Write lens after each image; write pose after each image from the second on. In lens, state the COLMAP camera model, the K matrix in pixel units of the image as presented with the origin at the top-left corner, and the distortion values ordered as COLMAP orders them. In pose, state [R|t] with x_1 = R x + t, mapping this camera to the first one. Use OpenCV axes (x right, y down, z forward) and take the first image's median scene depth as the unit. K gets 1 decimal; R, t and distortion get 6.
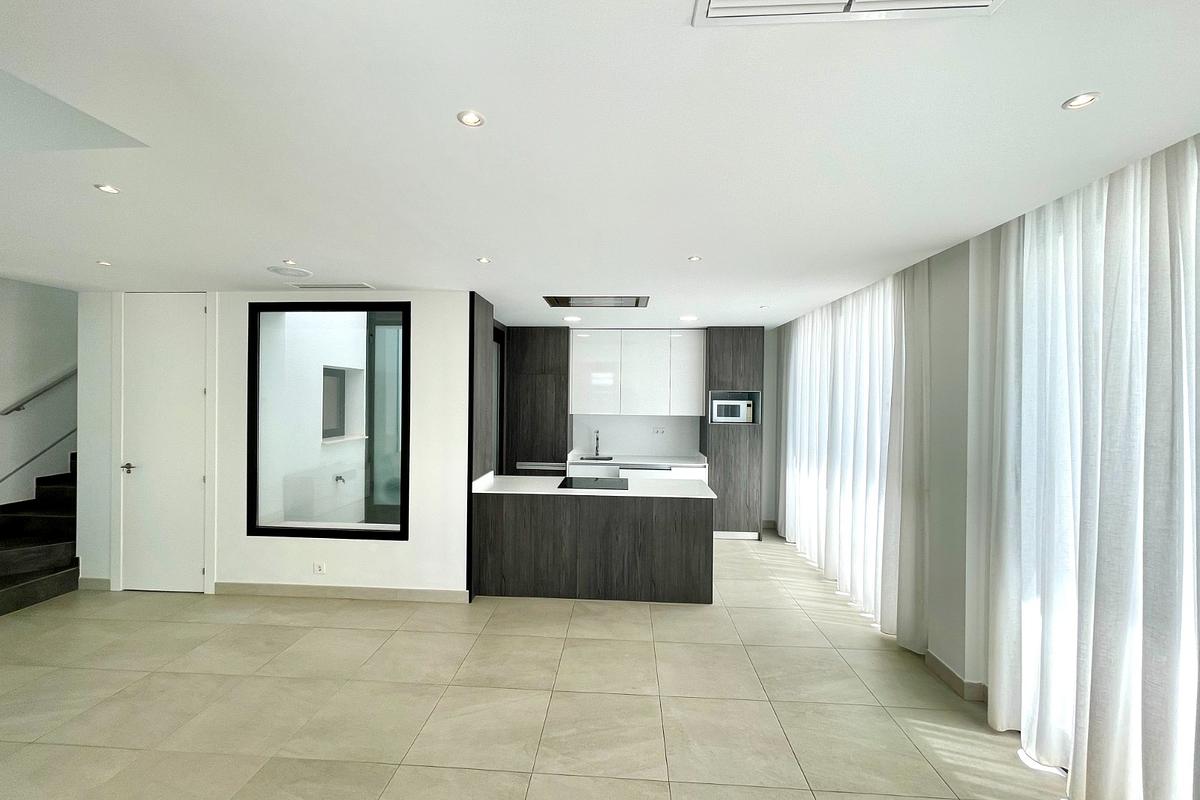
lens RADIAL K [[482.0, 0, 593.4], [0, 482.0, 397.3], [0, 0, 1]] dist [0.004535, -0.001885]
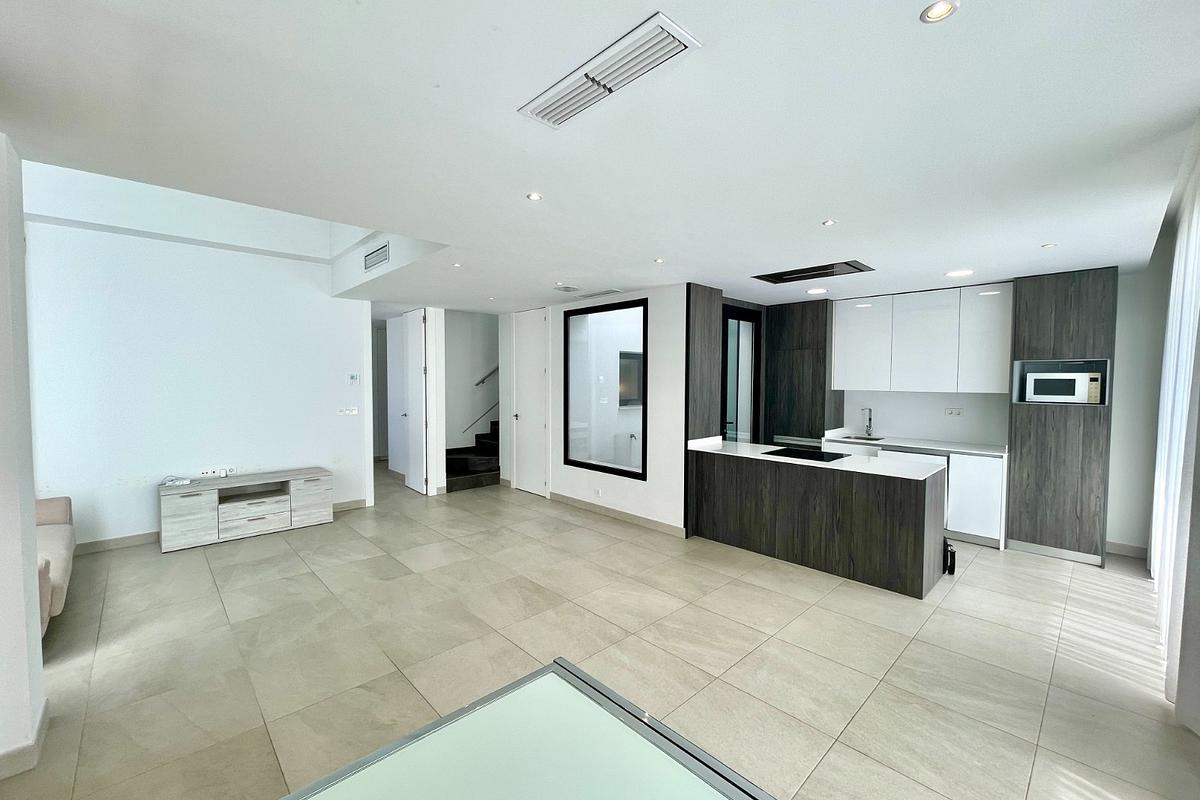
lens RADIAL K [[482.0, 0, 600.9], [0, 482.0, 399.5], [0, 0, 1]] dist [0.004535, -0.001885]
pose [[0.736062, 0.021741, -0.676565, 0.391455], [0.002953, 0.999371, 0.035326, 0.027193], [0.676908, -0.028000, 0.735535, -0.037096]]
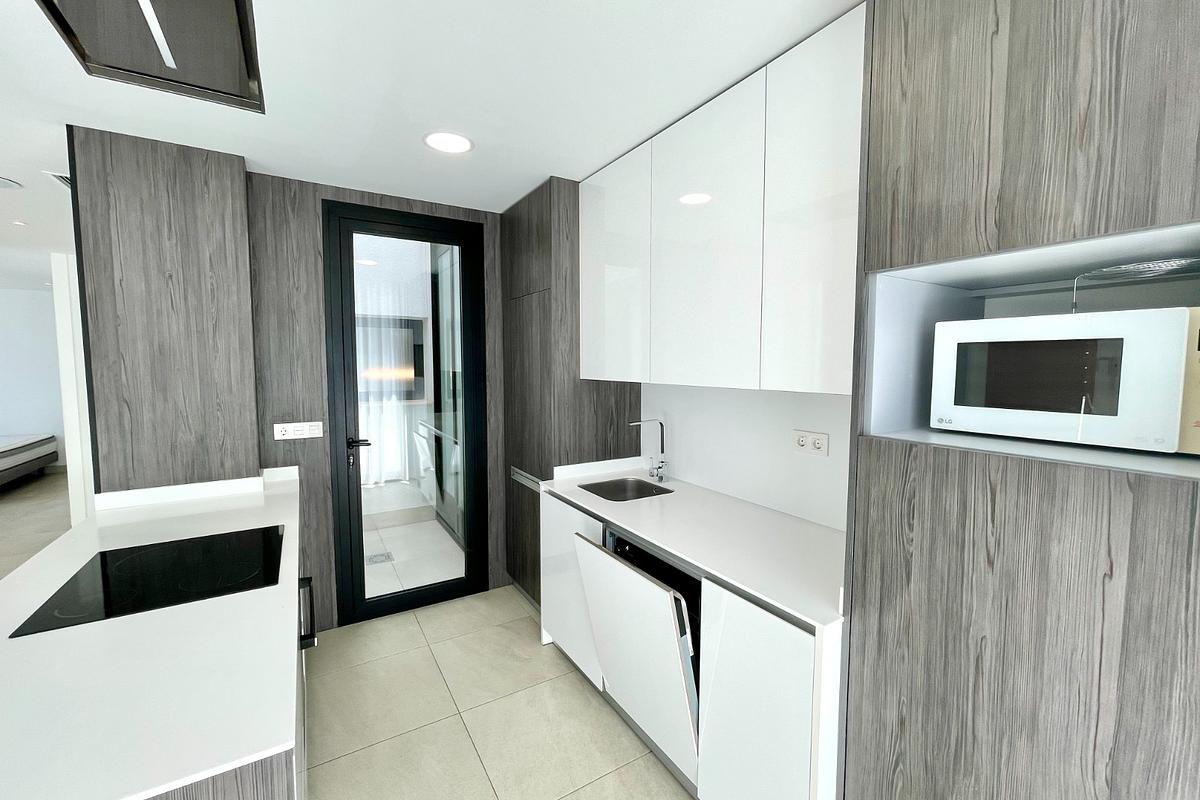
lens RADIAL K [[482.0, 0, 601.5], [0, 482.0, 399.9], [0, 0, 1]] dist [0.004535, -0.001885]
pose [[0.577546, 0.052555, -0.814665, 0.484510], [0.003598, 0.997752, 0.066916, 0.035697], [0.816350, -0.041578, 0.576058, 1.115010]]
